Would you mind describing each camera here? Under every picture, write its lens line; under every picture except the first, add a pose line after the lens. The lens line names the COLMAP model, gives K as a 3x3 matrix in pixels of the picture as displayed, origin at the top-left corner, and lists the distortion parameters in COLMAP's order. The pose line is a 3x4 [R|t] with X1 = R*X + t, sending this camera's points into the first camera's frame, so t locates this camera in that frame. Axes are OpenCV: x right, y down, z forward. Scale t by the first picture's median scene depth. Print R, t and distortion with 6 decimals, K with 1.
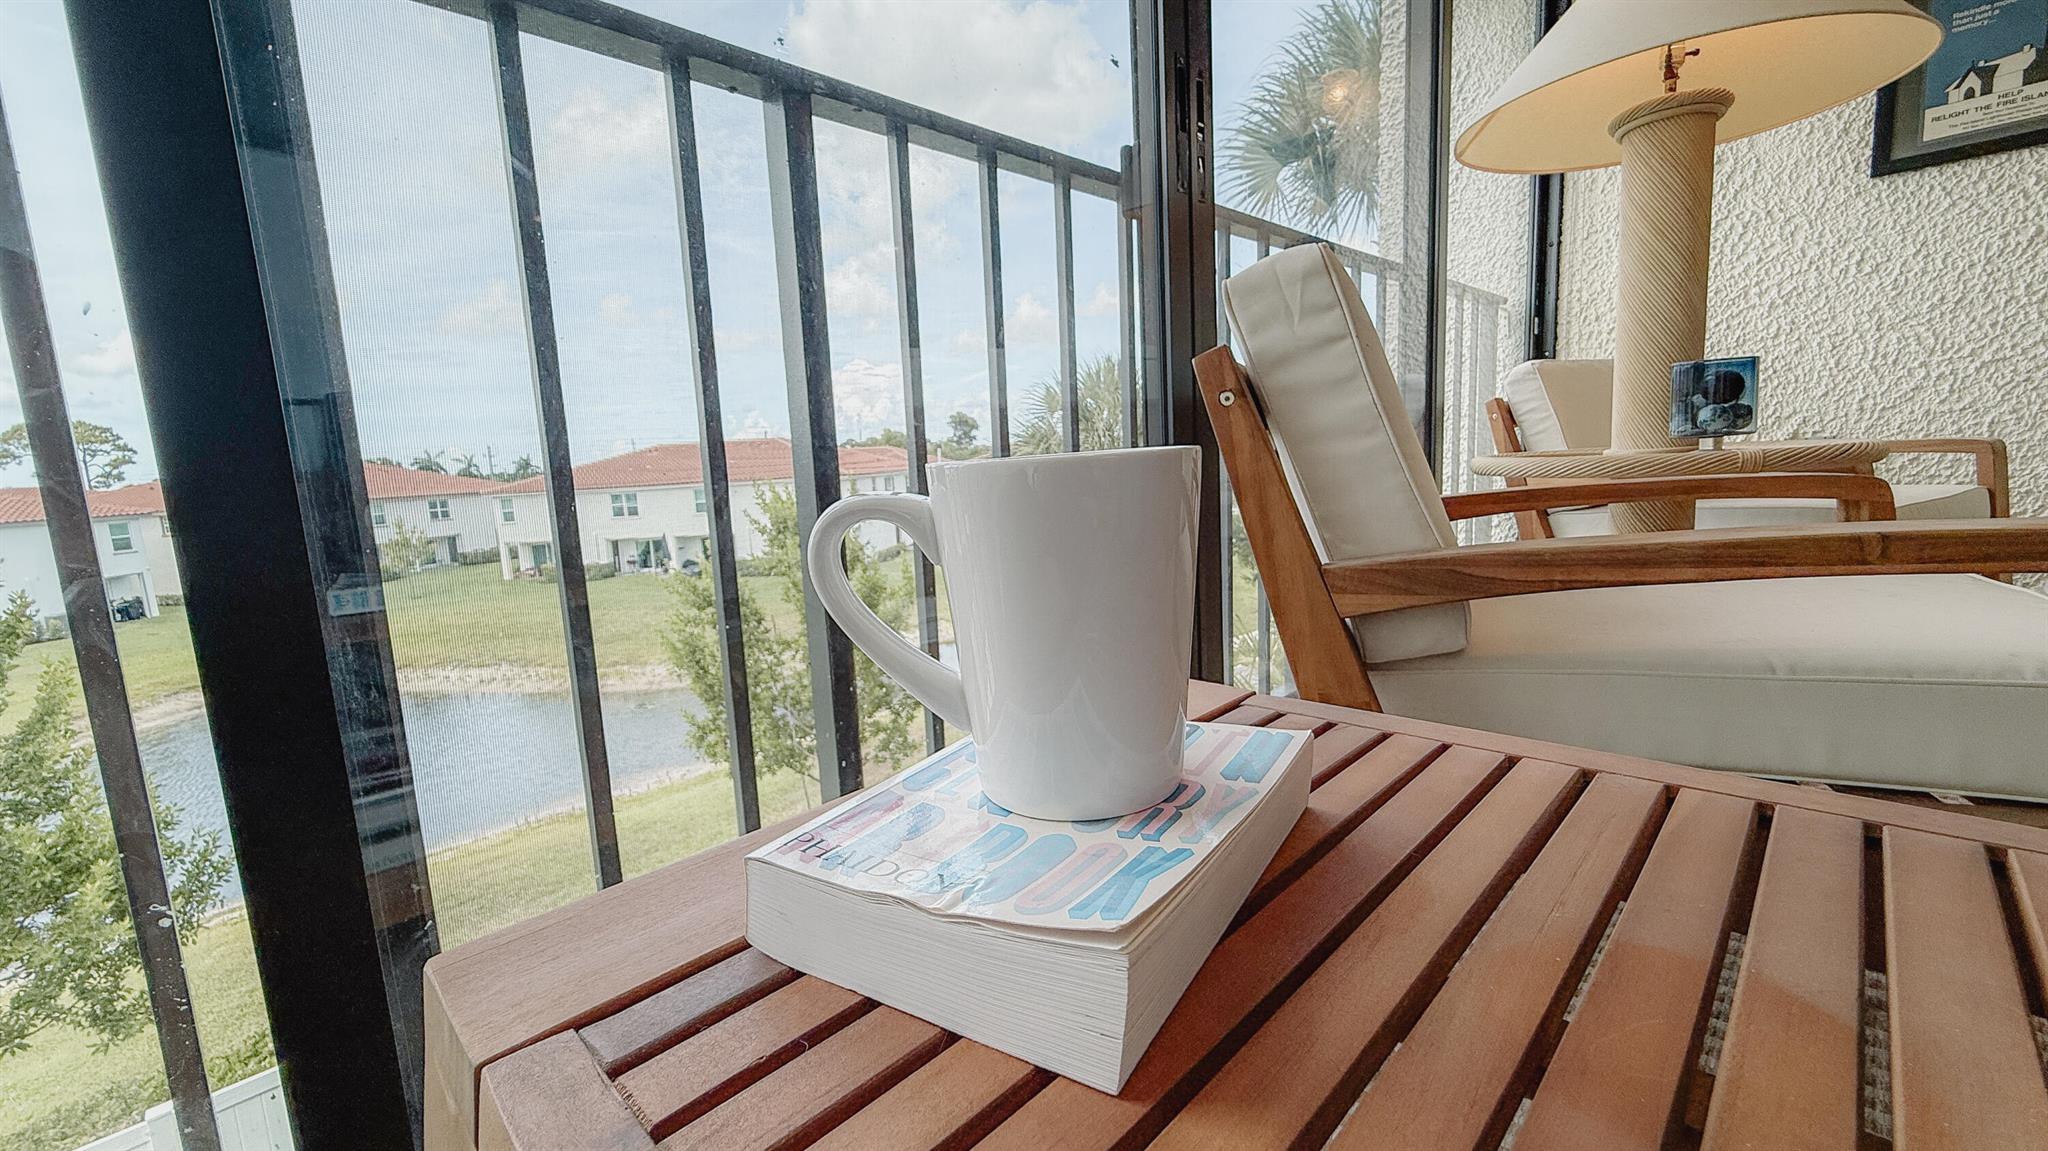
lens RADIAL K [[820.9, 0, 1027.6], [0, 820.9, 573.5], [0, 0, 1]] dist [-0.003311, 0.000760]
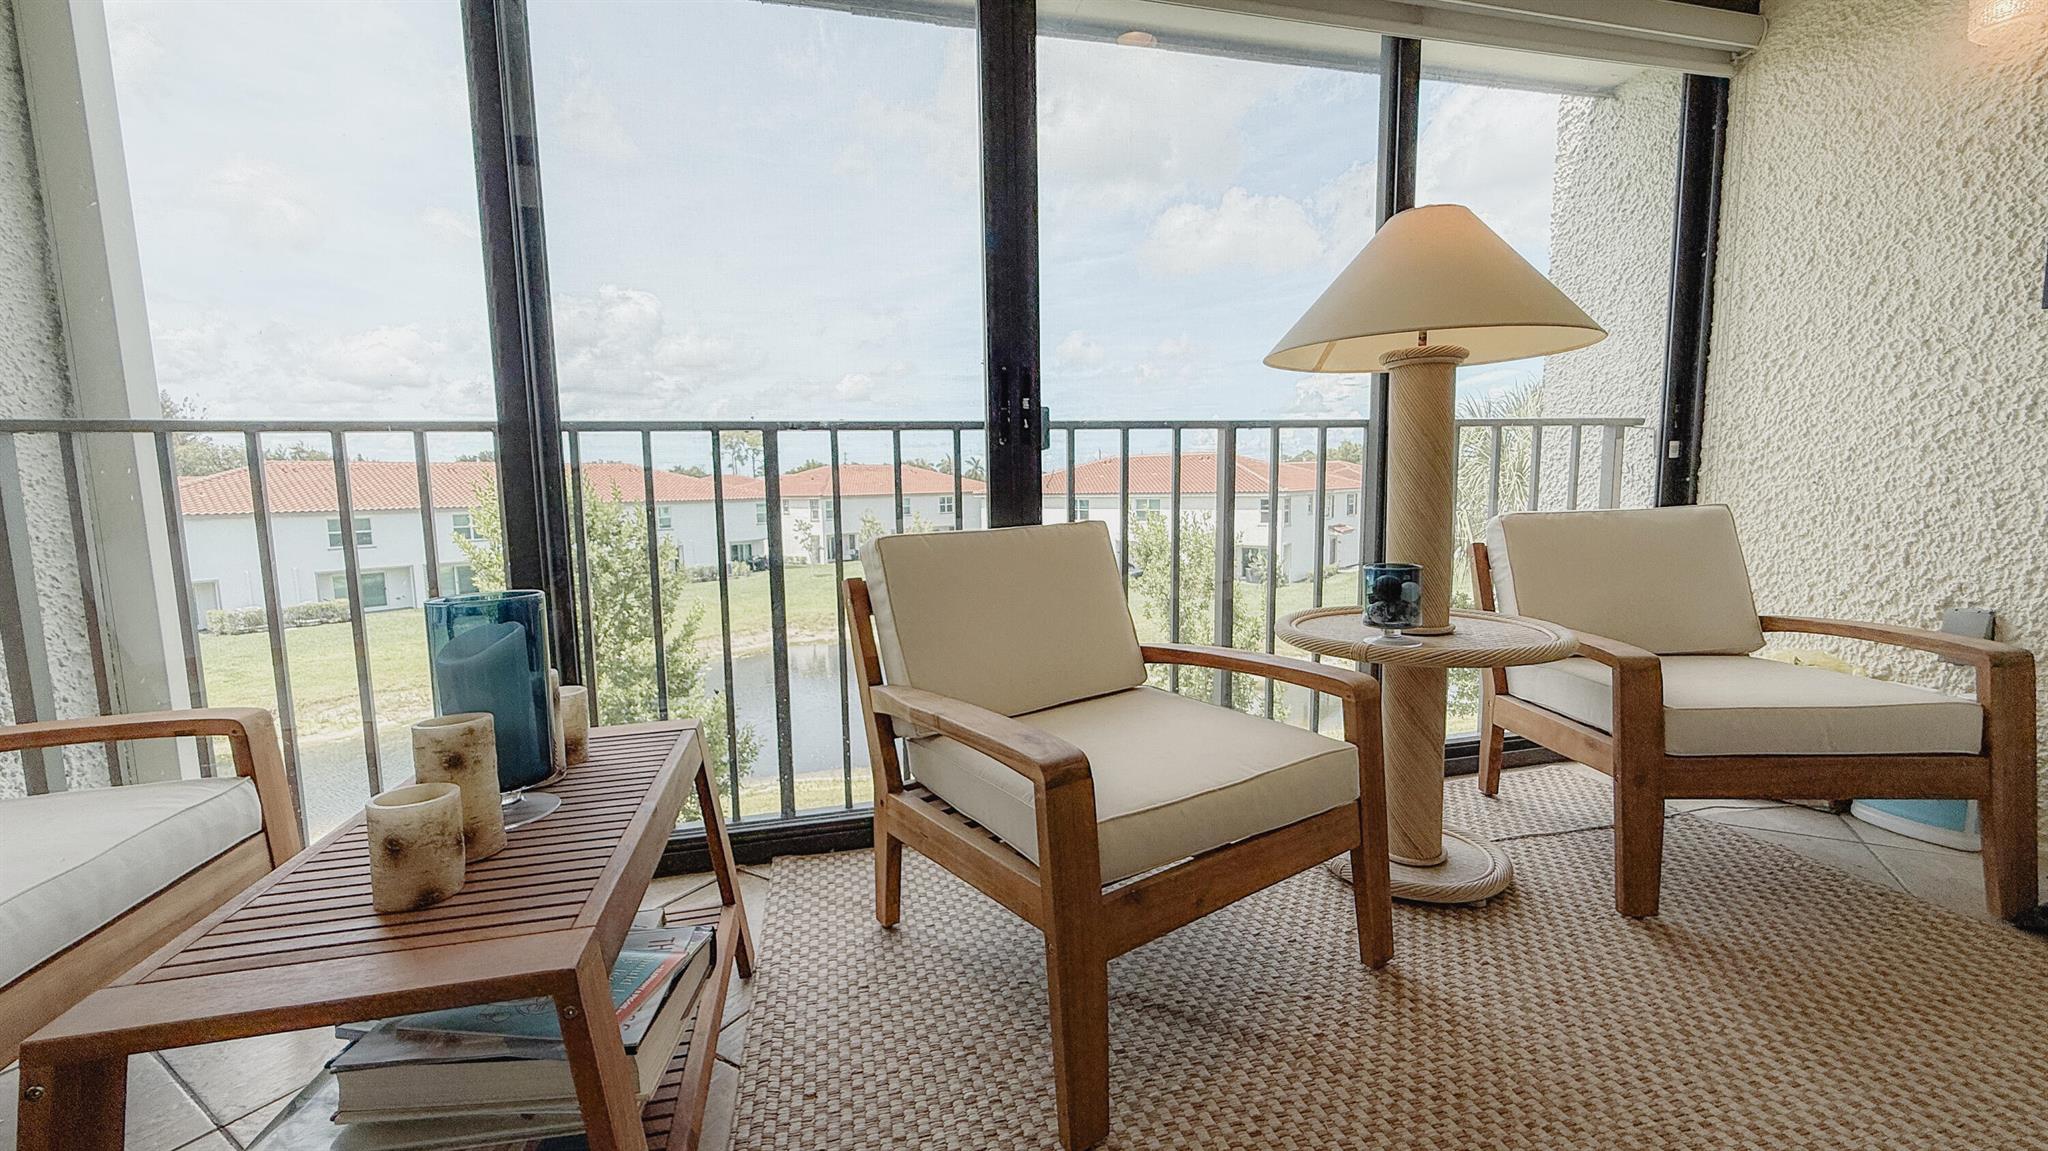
lens RADIAL K [[820.9, 0, 1025.1], [0, 820.9, 571.2], [0, 0, 1]] dist [-0.003311, 0.000760]
pose [[0.851044, 0.092325, -0.516915, 0.571551], [-0.097008, 0.995120, 0.018022, -0.126860], [0.516056, 0.034807, 0.855847, -0.213753]]
